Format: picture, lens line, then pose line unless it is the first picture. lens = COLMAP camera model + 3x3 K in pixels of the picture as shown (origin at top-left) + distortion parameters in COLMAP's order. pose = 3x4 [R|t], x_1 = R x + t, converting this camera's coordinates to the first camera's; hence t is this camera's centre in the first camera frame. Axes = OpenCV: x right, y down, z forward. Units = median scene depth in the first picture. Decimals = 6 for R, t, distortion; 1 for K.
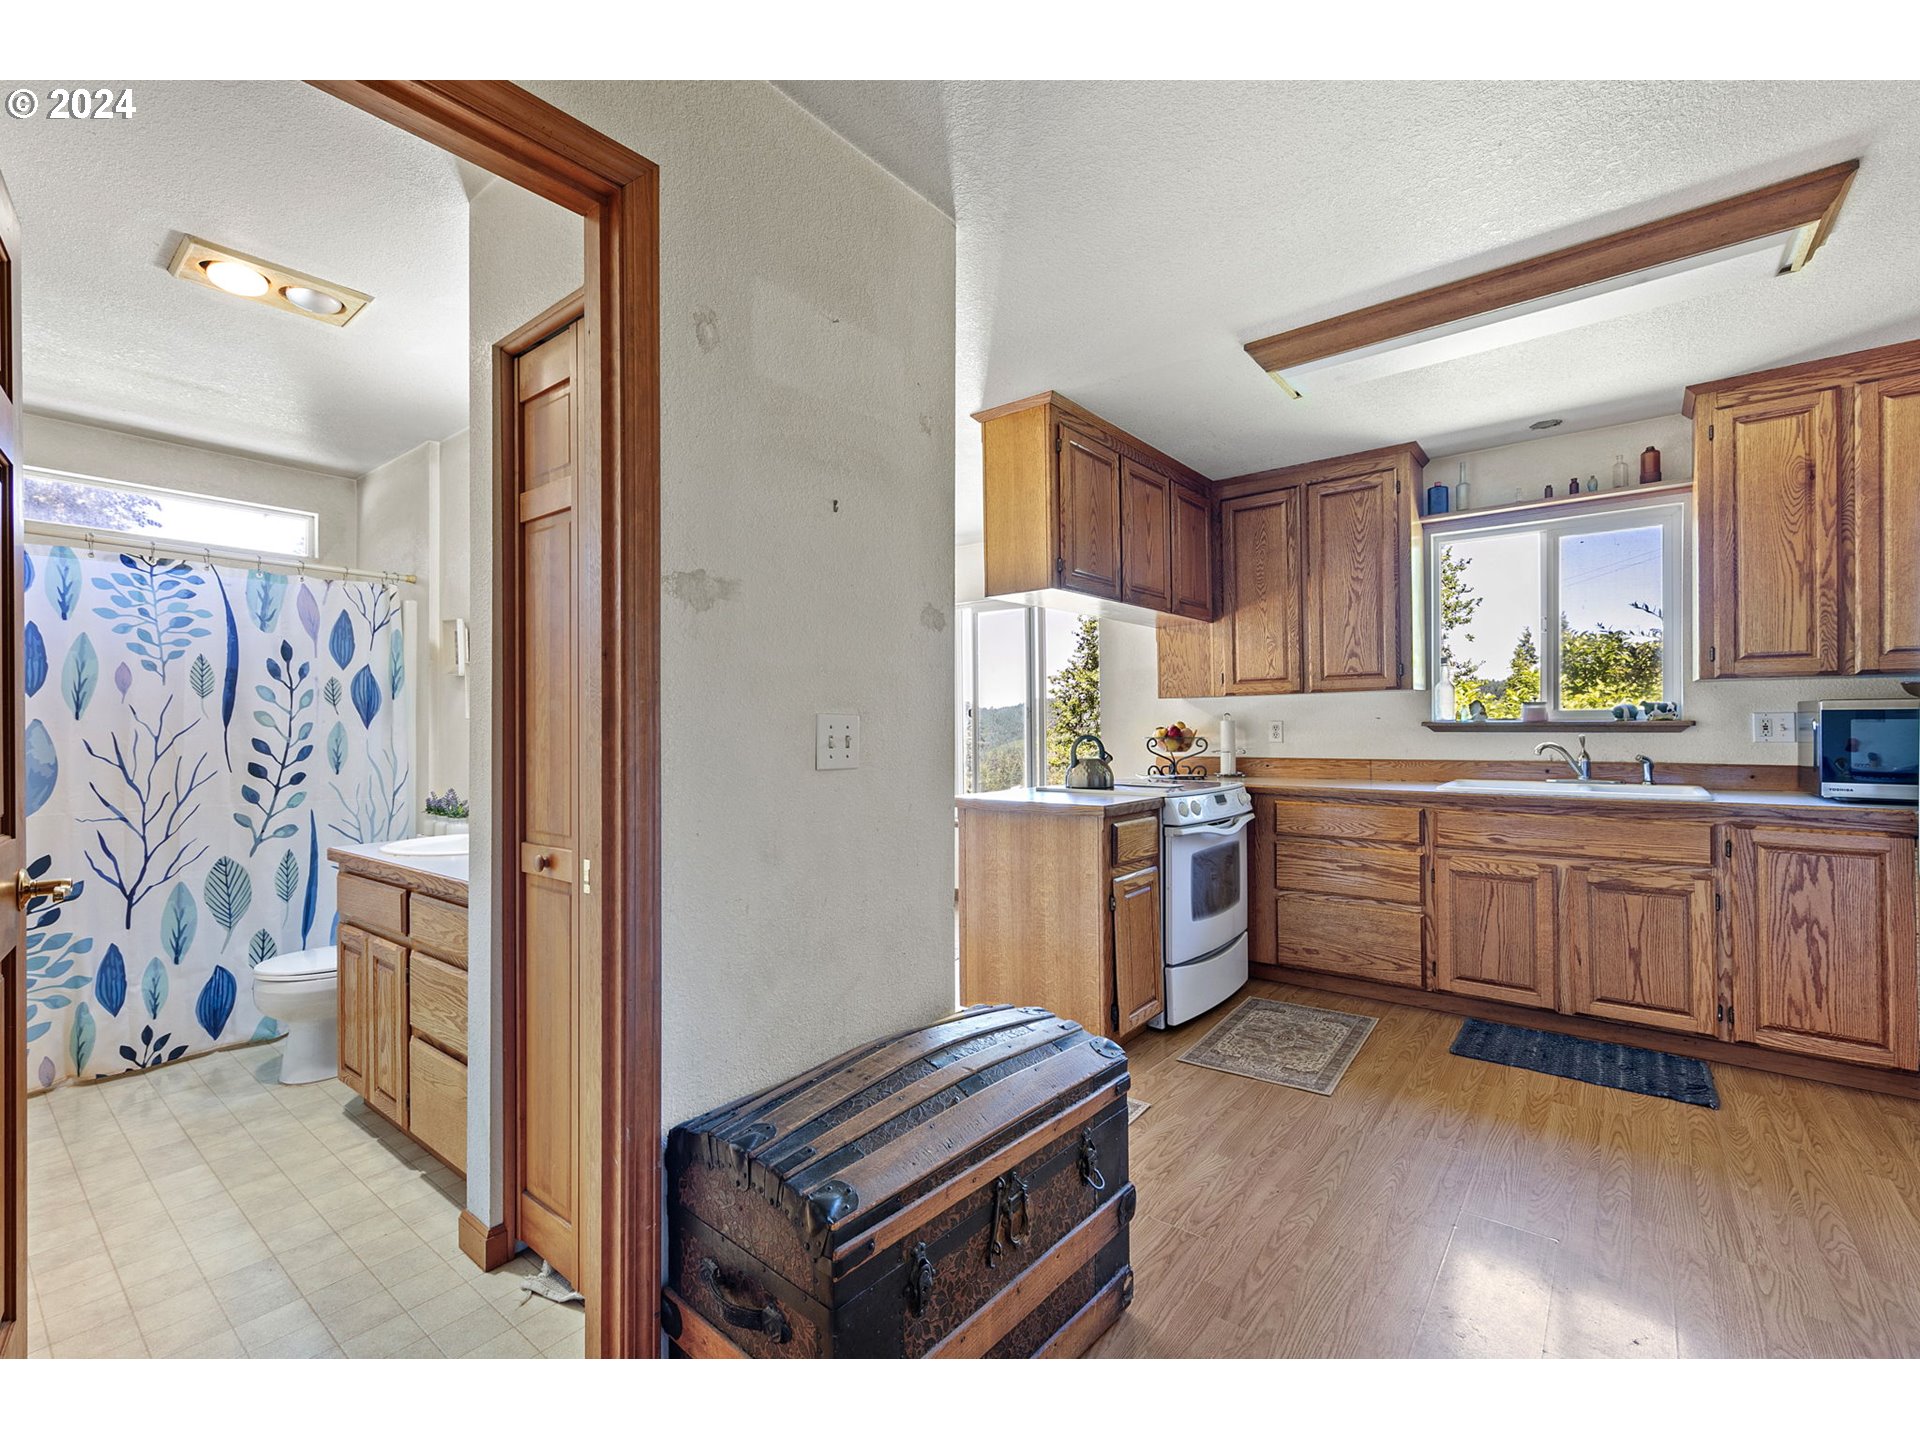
lens RADIAL K [[829.6, 0, 960.0], [0, 829.6, 720.0], [0, 0, 1]] dist [0.005396, -0.000188]
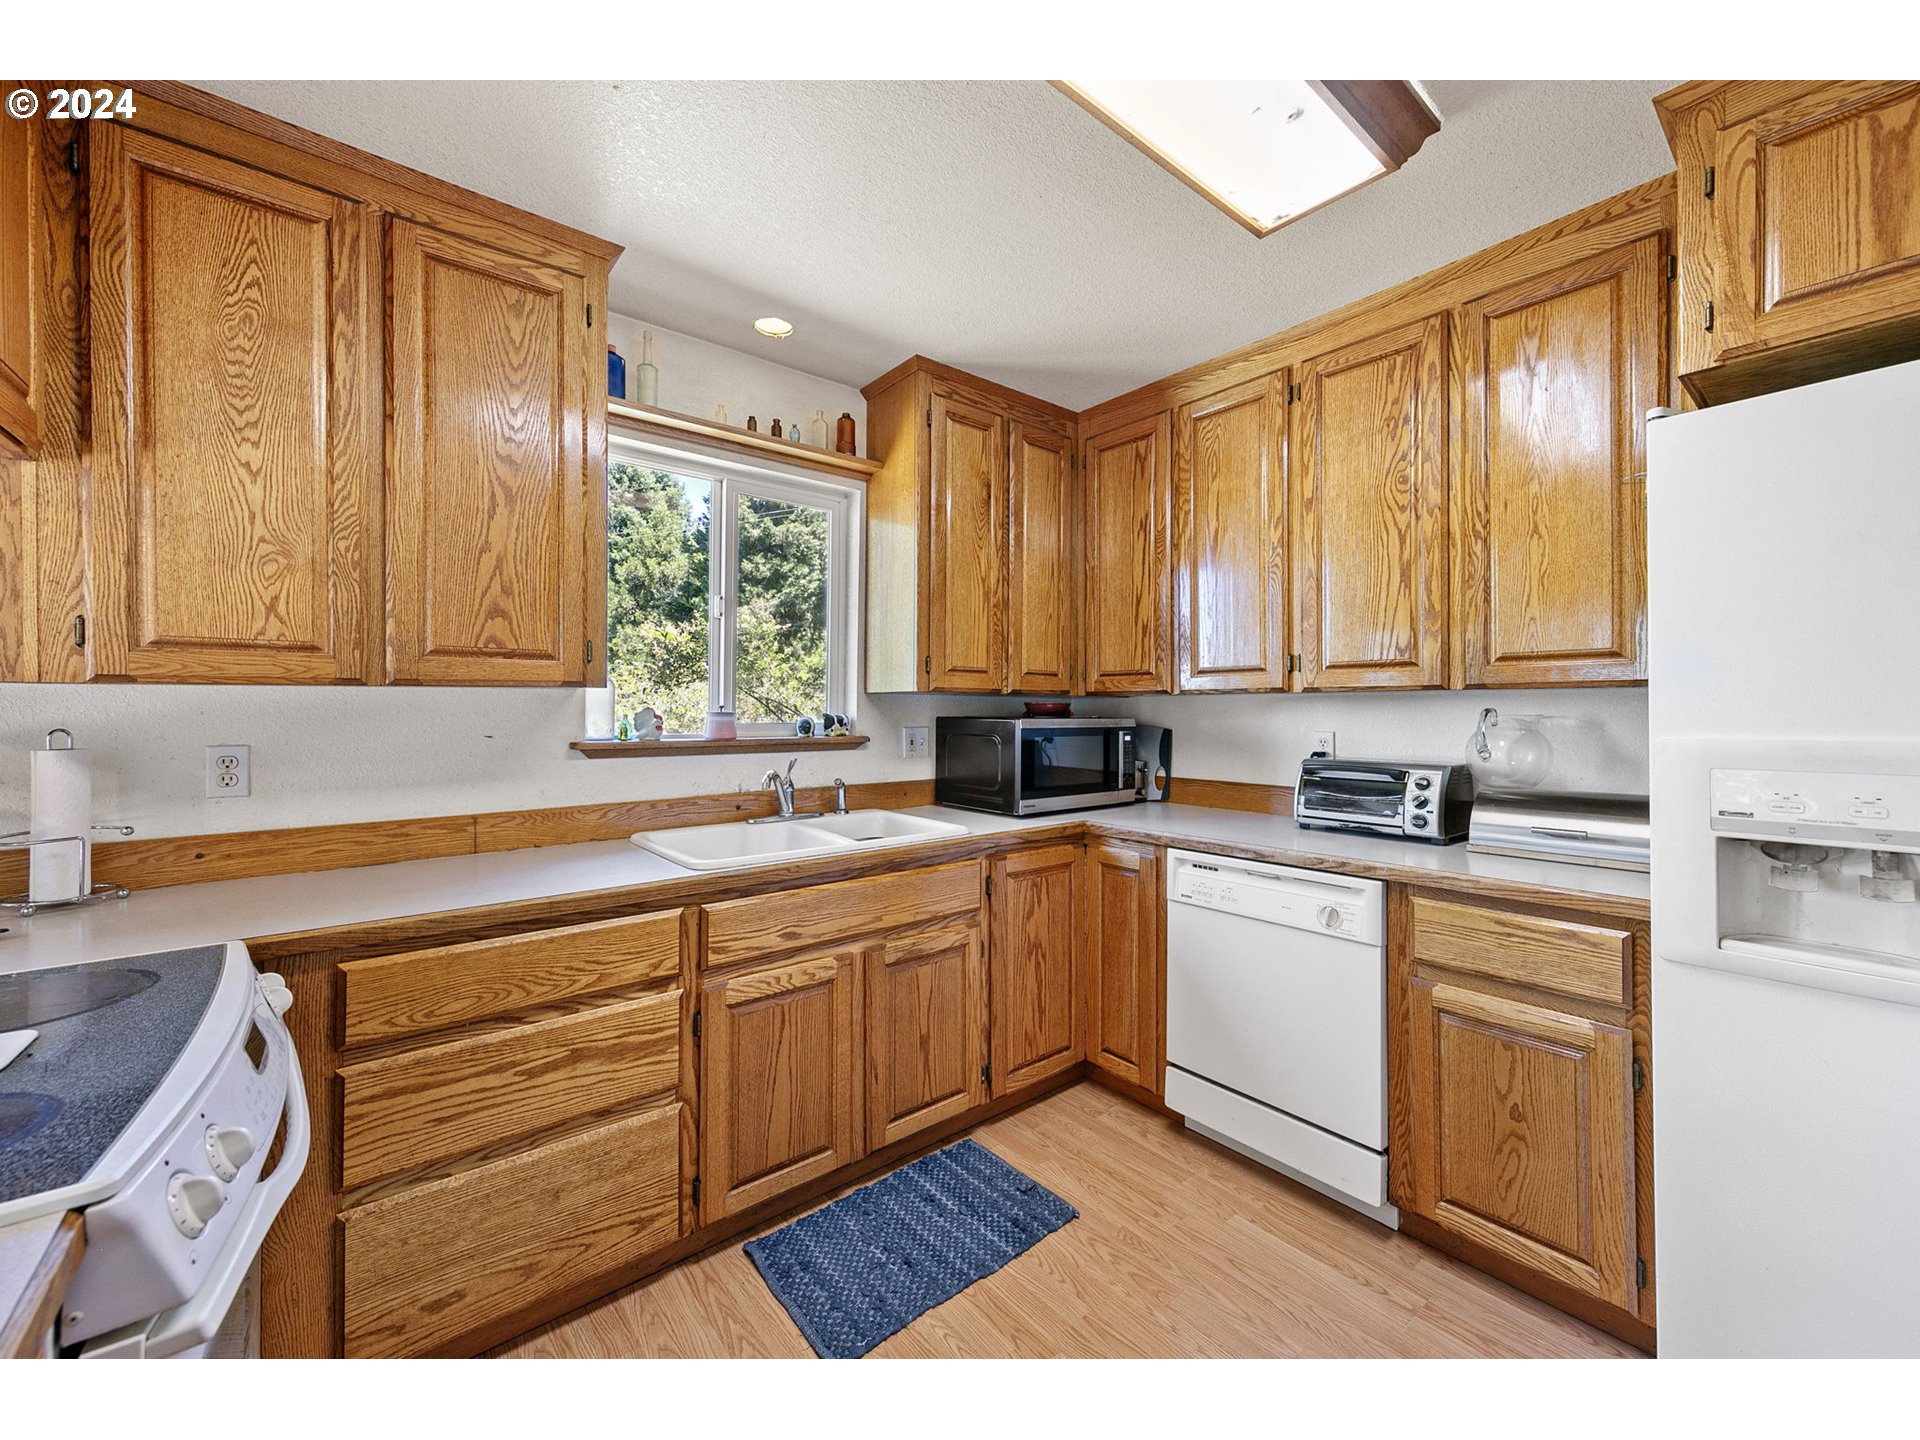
lens RADIAL K [[752.8, 0, 962.0], [0, 752.8, 706.6], [0, 0, 1]] dist [0.004618, -0.000248]
pose [[0.207169, 0.011469, 0.978238, 0.106718], [-0.008209, 0.999916, -0.009985, -0.023134], [-0.978271, -0.005962, 0.207246, 0.716448]]
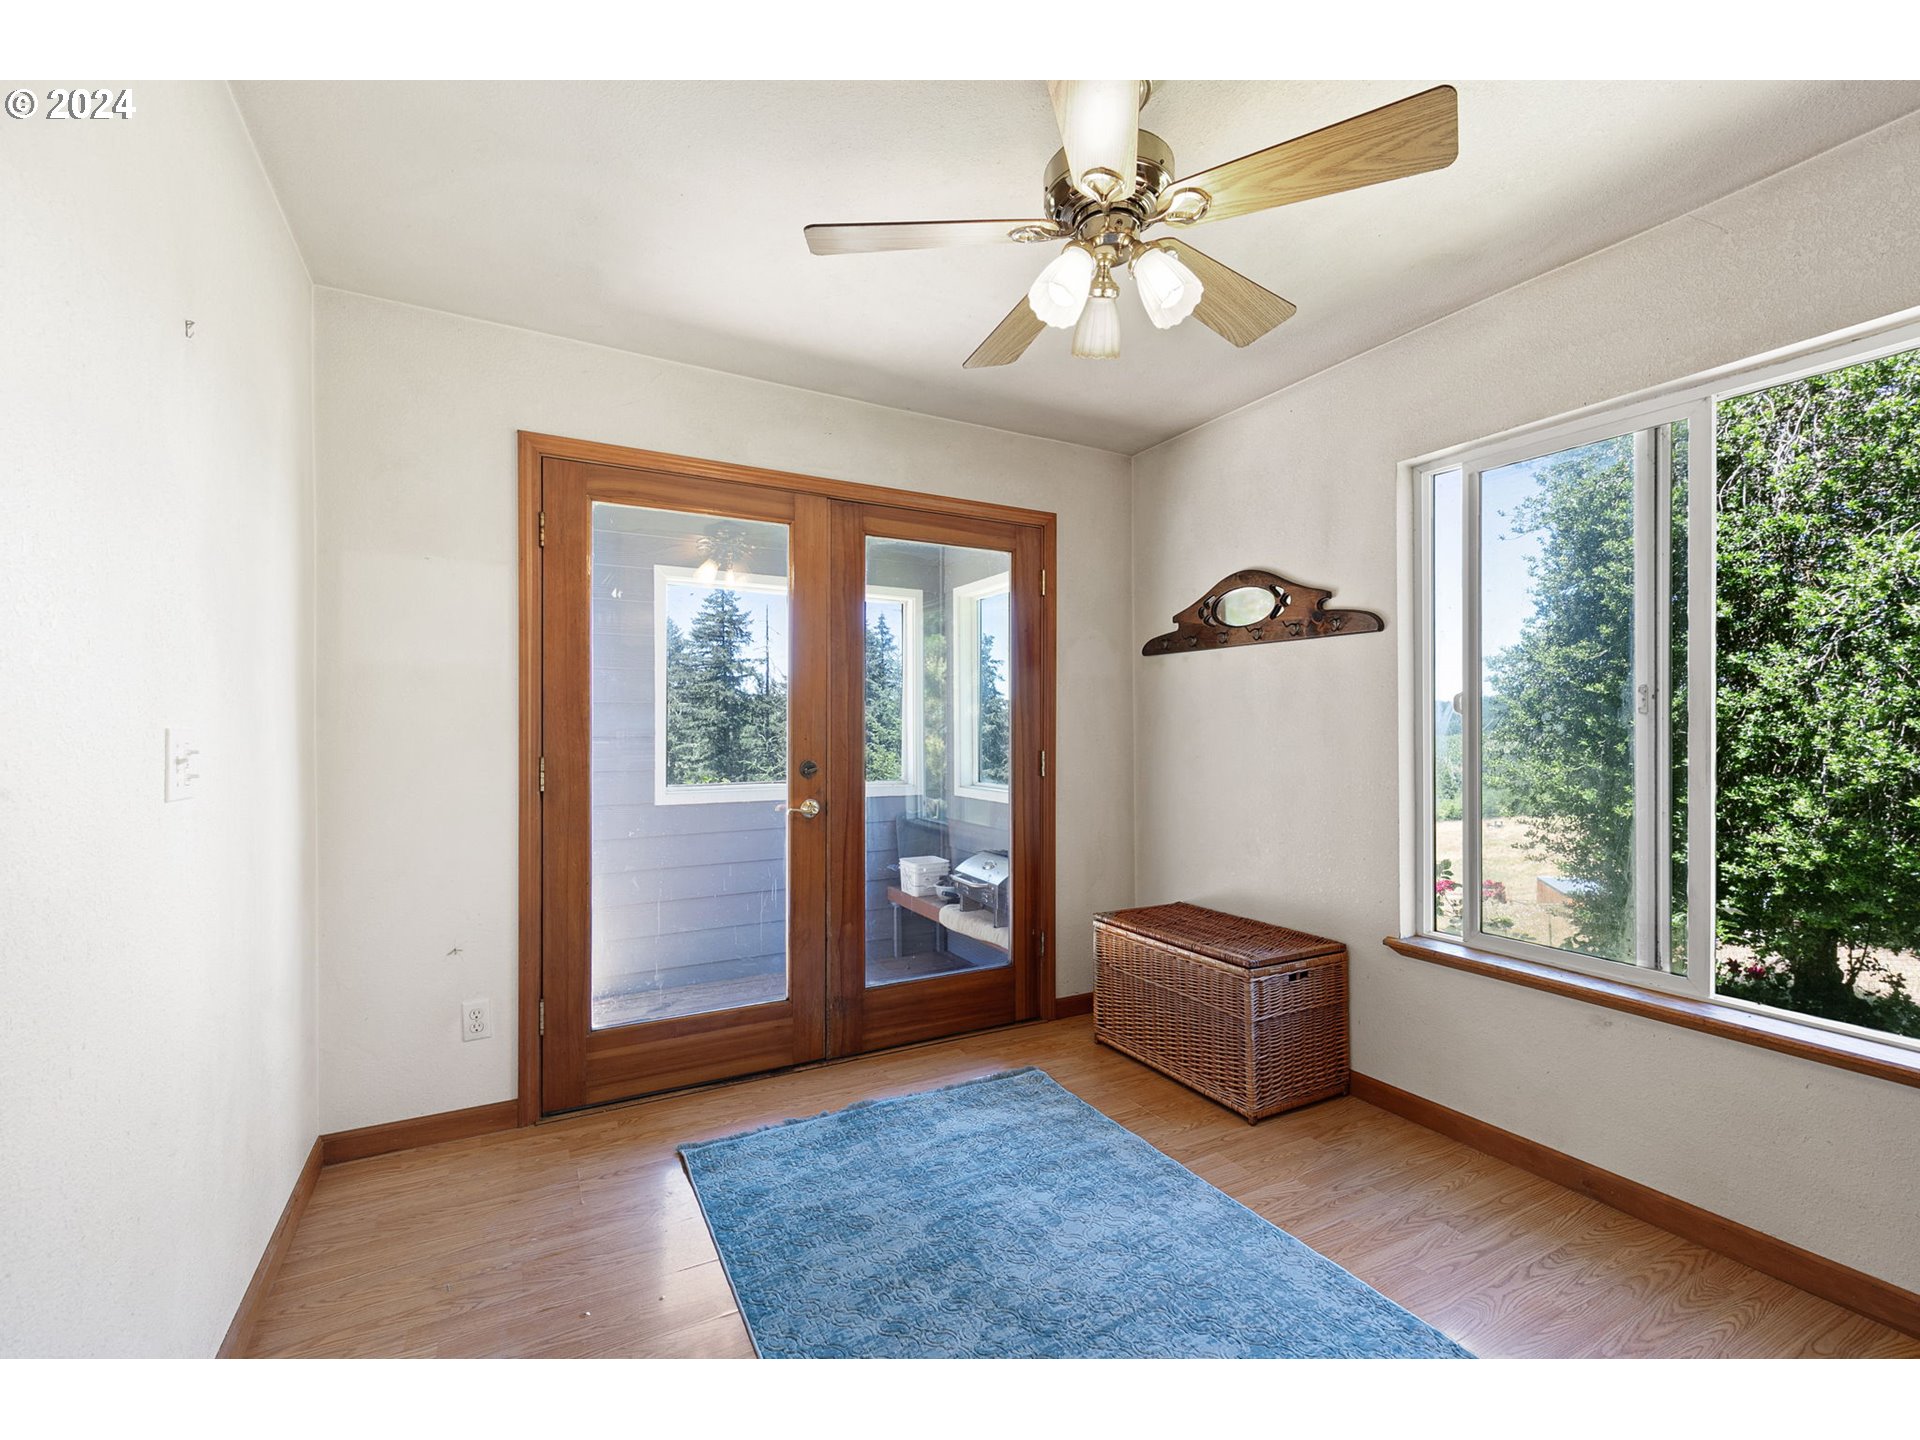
lens RADIAL K [[829.2, 0, 966.8], [0, 829.2, 727.9], [0, 0, 1]] dist [0.007917, -0.000162]
pose [[0.924063, 0.004389, -0.382214, -0.103066], [-0.001752, 0.999972, 0.007246, 0.003955], [0.382236, -0.006026, 0.924045, 0.841486]]
